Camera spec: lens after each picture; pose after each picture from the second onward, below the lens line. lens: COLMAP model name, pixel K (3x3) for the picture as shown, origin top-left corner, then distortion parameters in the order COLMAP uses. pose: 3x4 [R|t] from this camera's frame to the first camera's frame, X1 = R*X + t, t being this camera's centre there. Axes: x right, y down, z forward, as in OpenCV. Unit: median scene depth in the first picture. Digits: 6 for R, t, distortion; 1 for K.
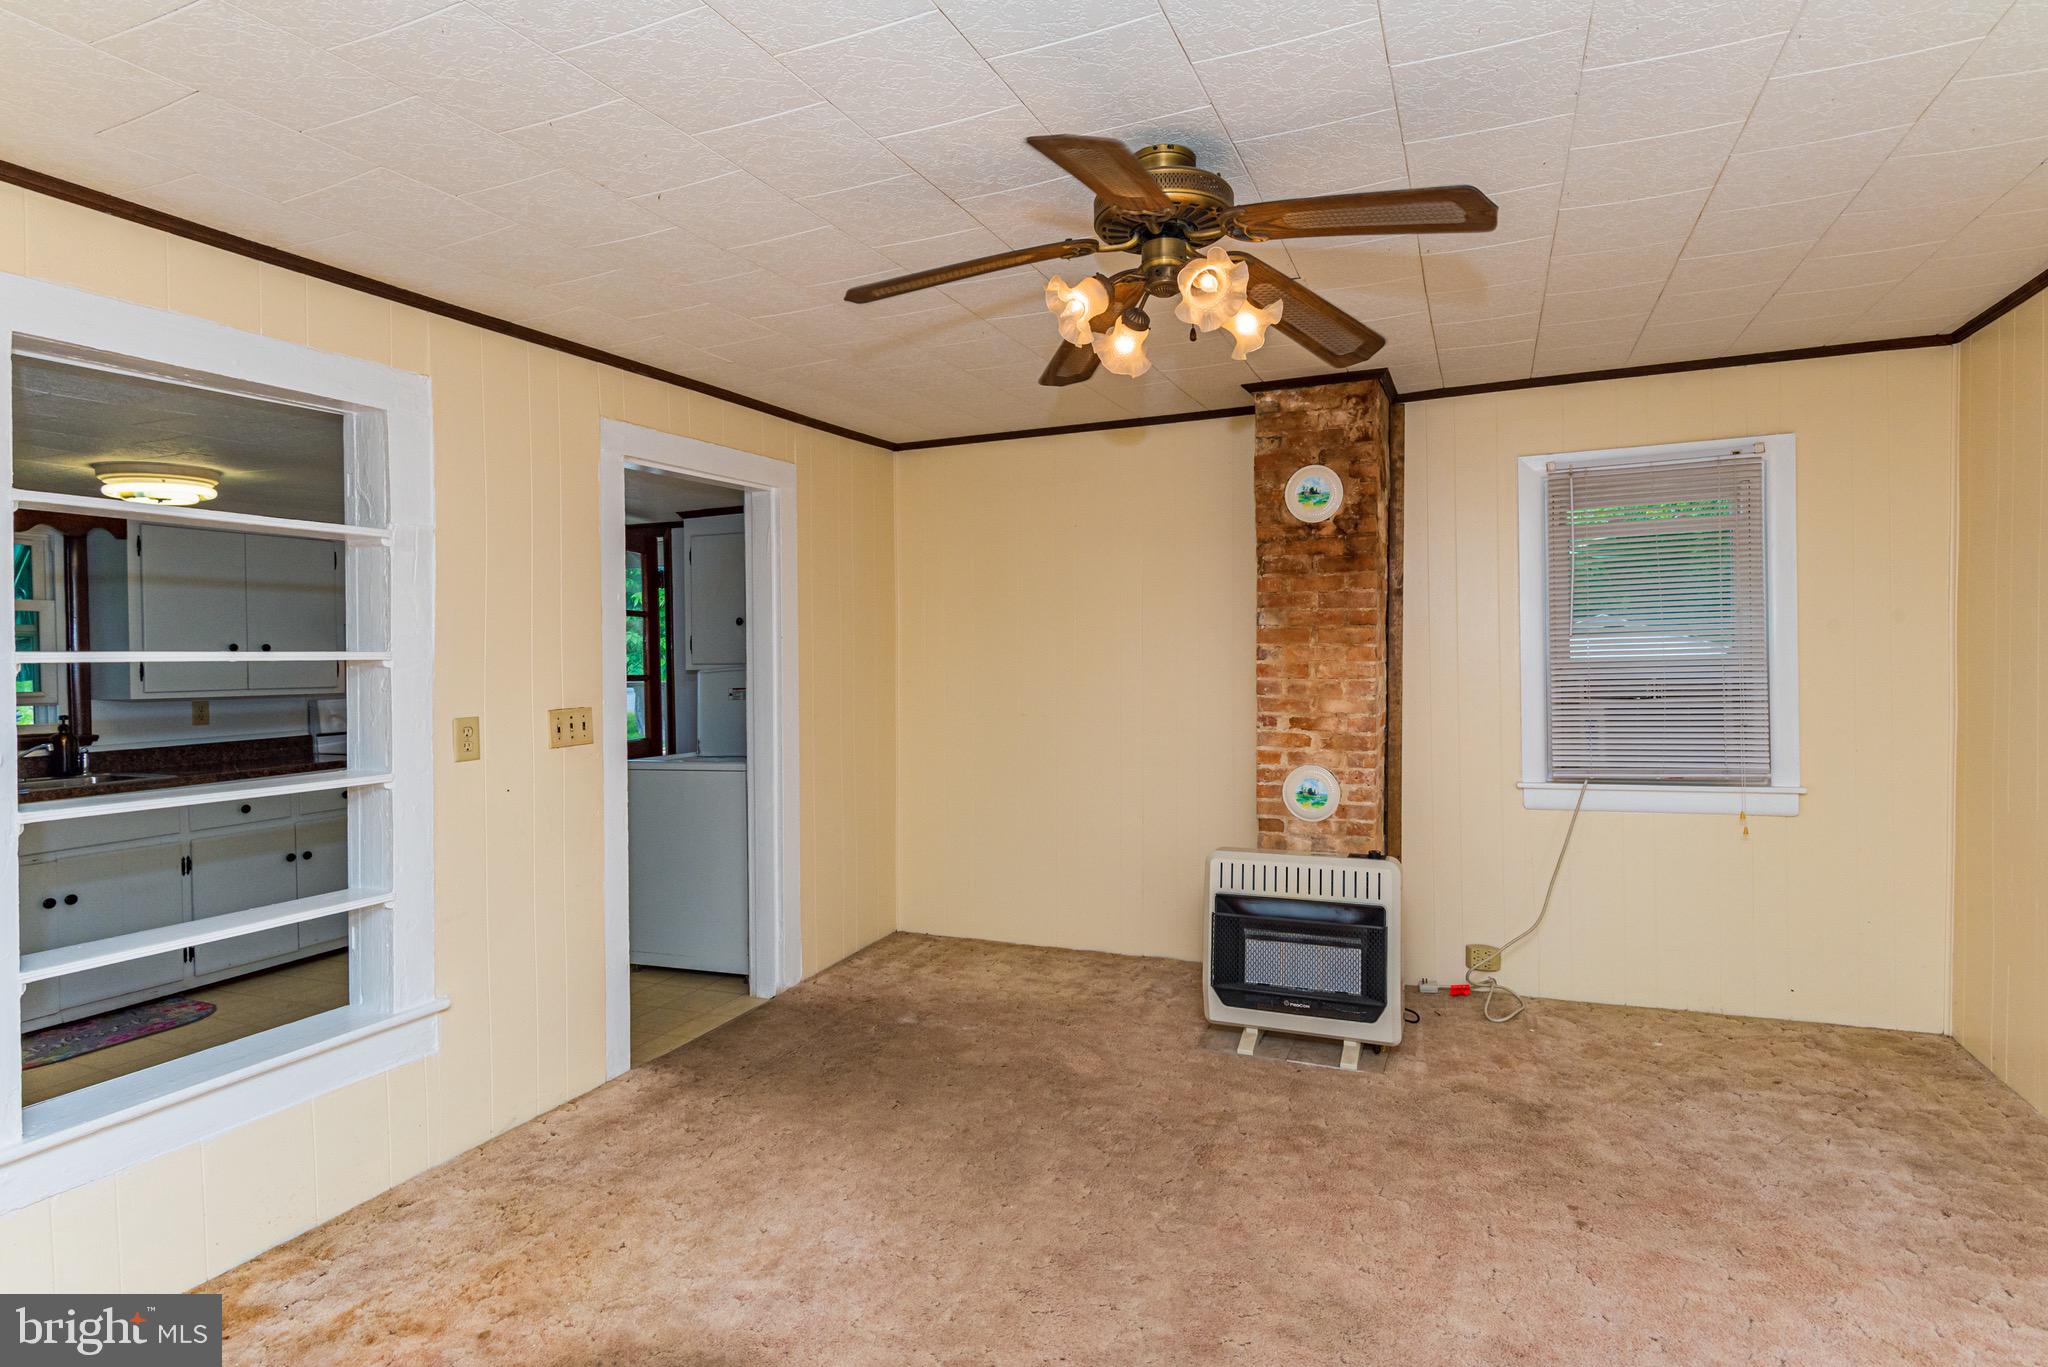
lens RADIAL K [[1045.4, 0, 1024.0], [0, 1045.4, 683.5], [0, 0, 1]] dist [0.001441, -0.000422]
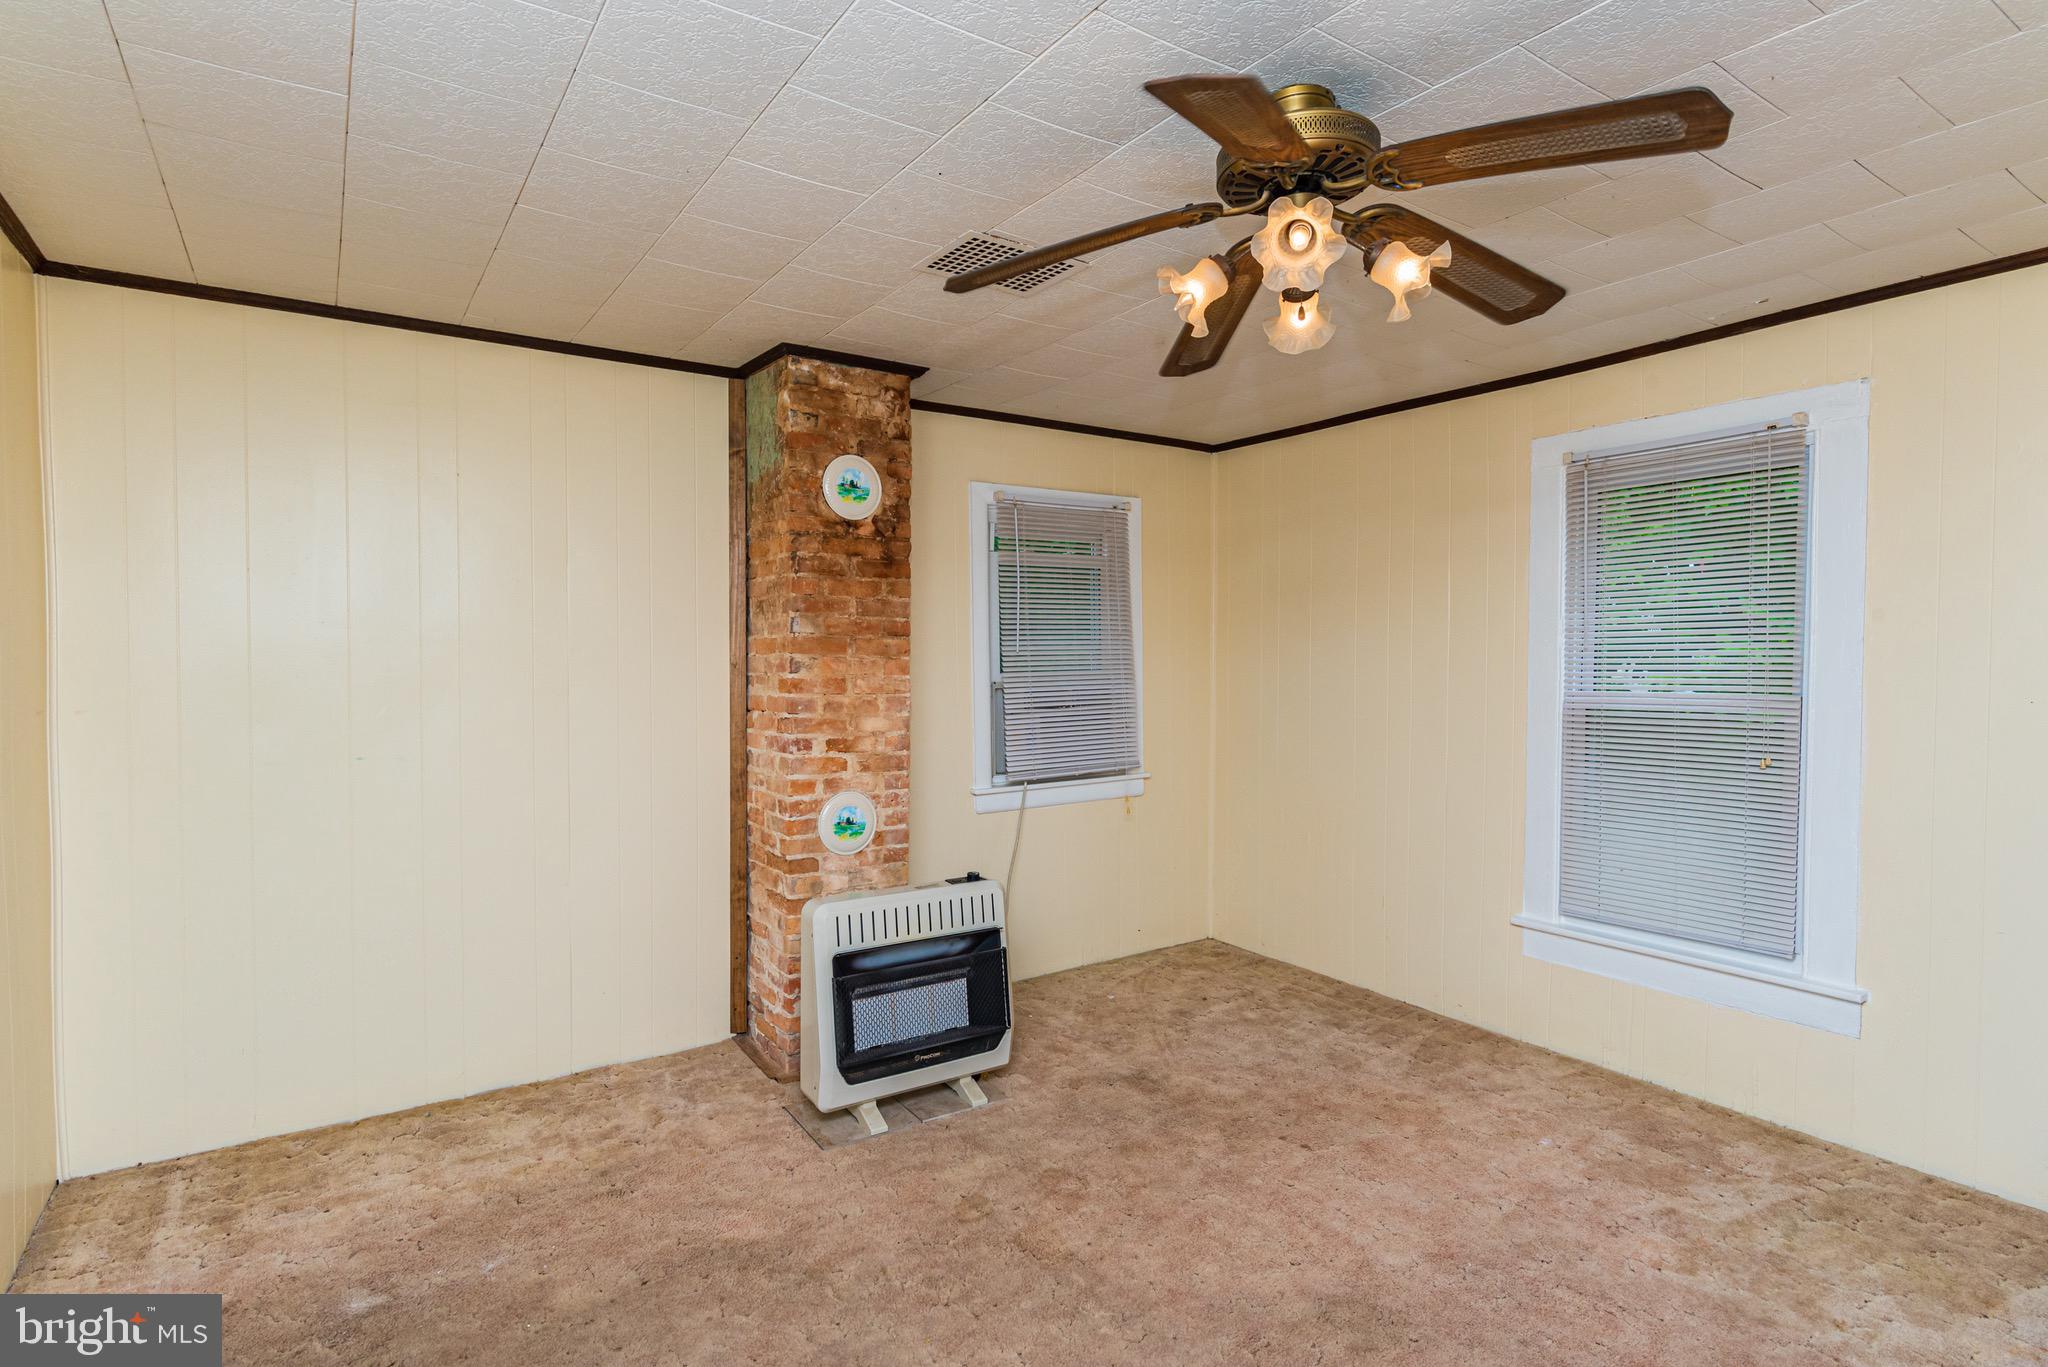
lens RADIAL K [[1059.1, 0, 1025.6], [0, 1059.1, 700.8], [0, 0, 1]] dist [-0.000256, 0.000070]
pose [[0.532443, -0.020372, 0.846221, -0.414862], [0.015913, 0.999775, 0.014057, -0.009738], [-0.846316, 0.005981, 0.532647, 0.396136]]
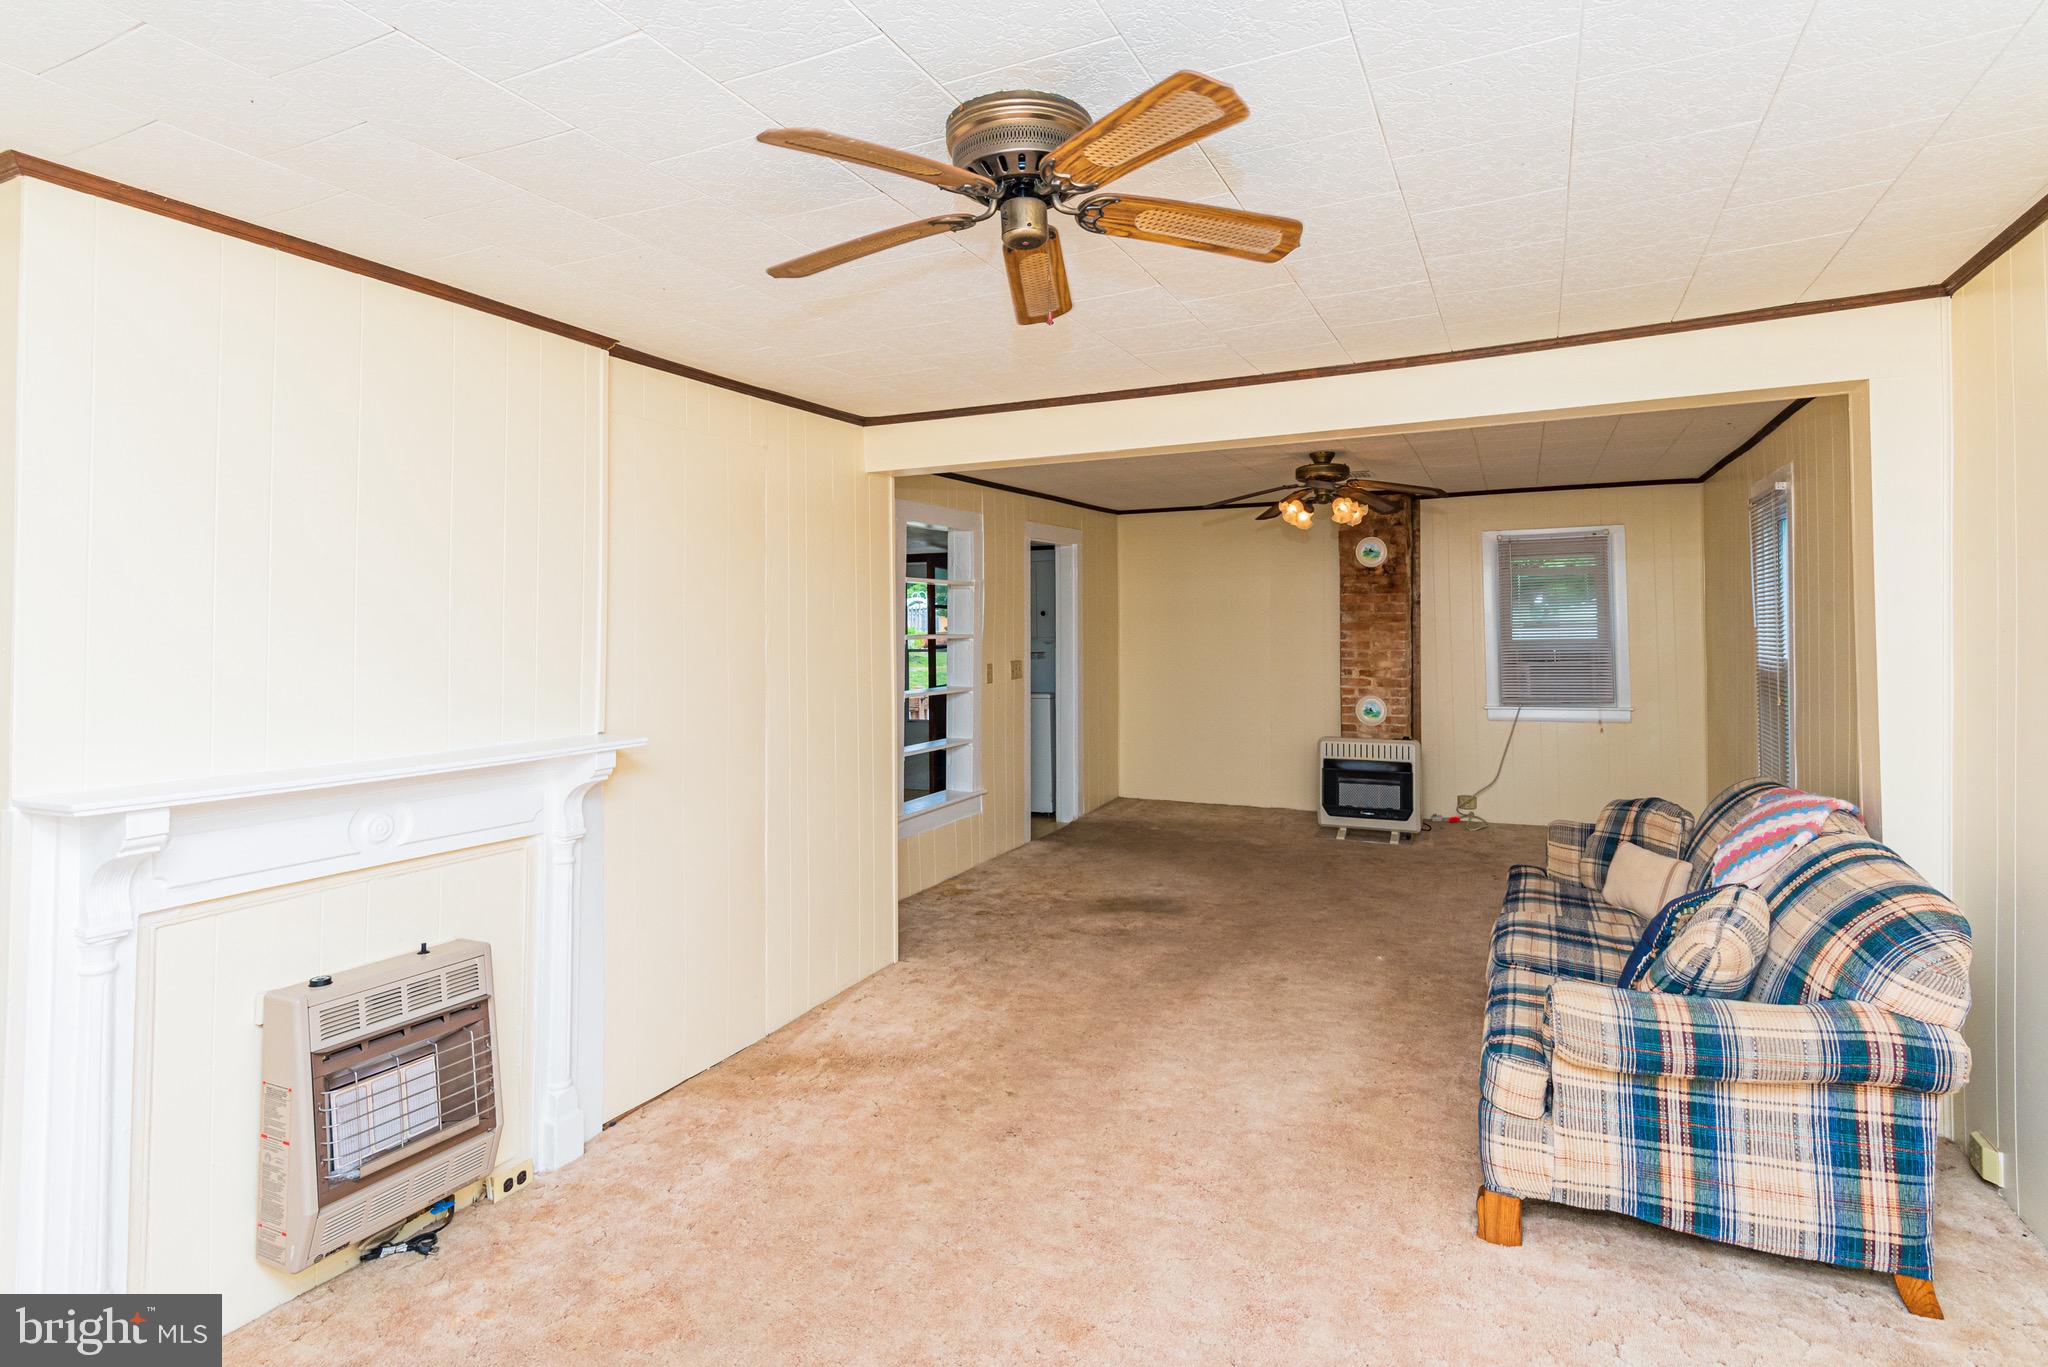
lens RADIAL K [[988.4, 0, 1019.5], [0, 988.4, 617.1], [0, 0, 1]] dist [0.000476, 0.000139]
pose [[0.998891, 0.003469, -0.046944, -0.277477], [-0.005504, 0.999048, -0.043287, 0.018090], [0.046750, 0.043497, 0.997959, -0.819542]]
